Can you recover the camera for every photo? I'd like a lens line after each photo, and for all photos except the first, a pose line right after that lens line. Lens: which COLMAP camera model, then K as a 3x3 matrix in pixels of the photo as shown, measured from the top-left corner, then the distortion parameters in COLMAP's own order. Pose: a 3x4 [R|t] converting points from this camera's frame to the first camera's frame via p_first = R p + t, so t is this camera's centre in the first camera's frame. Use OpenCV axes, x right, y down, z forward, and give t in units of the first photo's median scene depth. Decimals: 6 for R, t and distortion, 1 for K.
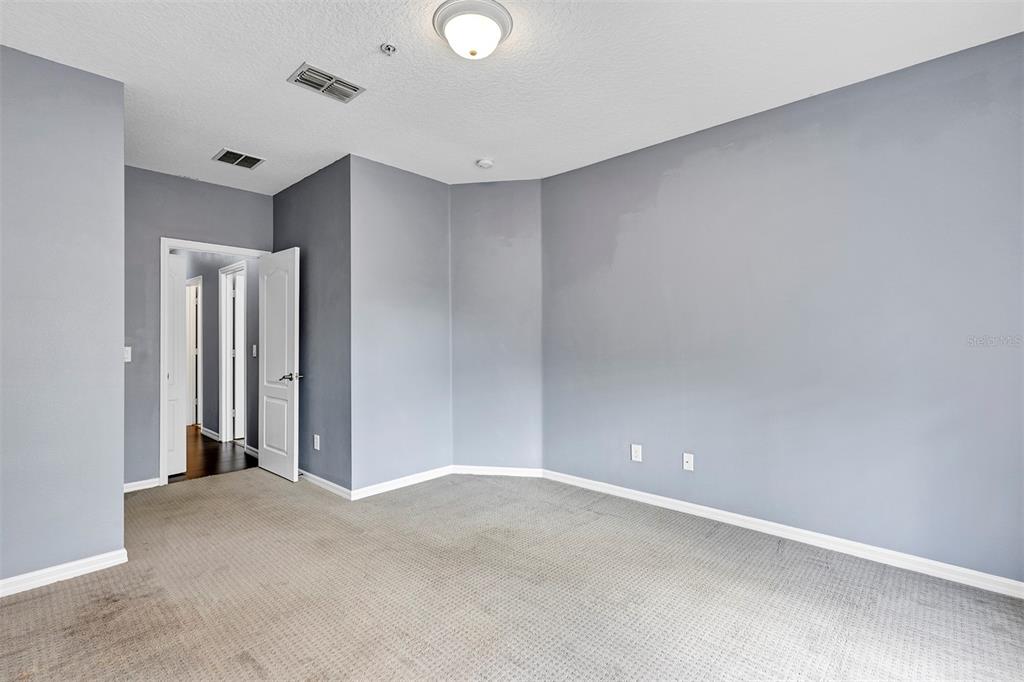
lens RADIAL K [[461.0, 0, 506.3], [0, 461.0, 343.6], [0, 0, 1]] dist [0.005471, 0.000346]
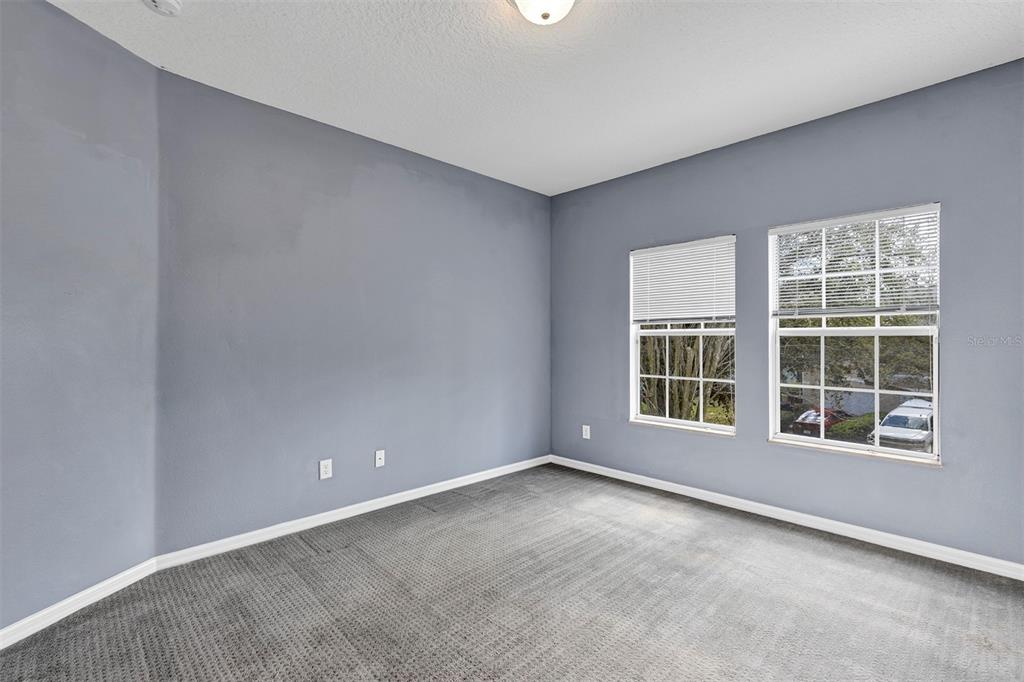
lens RADIAL K [[461.0, 0, 510.0], [0, 461.0, 337.1], [0, 0, 1]] dist [0.005471, 0.000346]
pose [[0.061495, 0.013503, 0.998016, -0.592531], [0.005435, 0.999889, -0.013863, 0.001047], [-0.998093, 0.006277, 0.061415, 0.616967]]
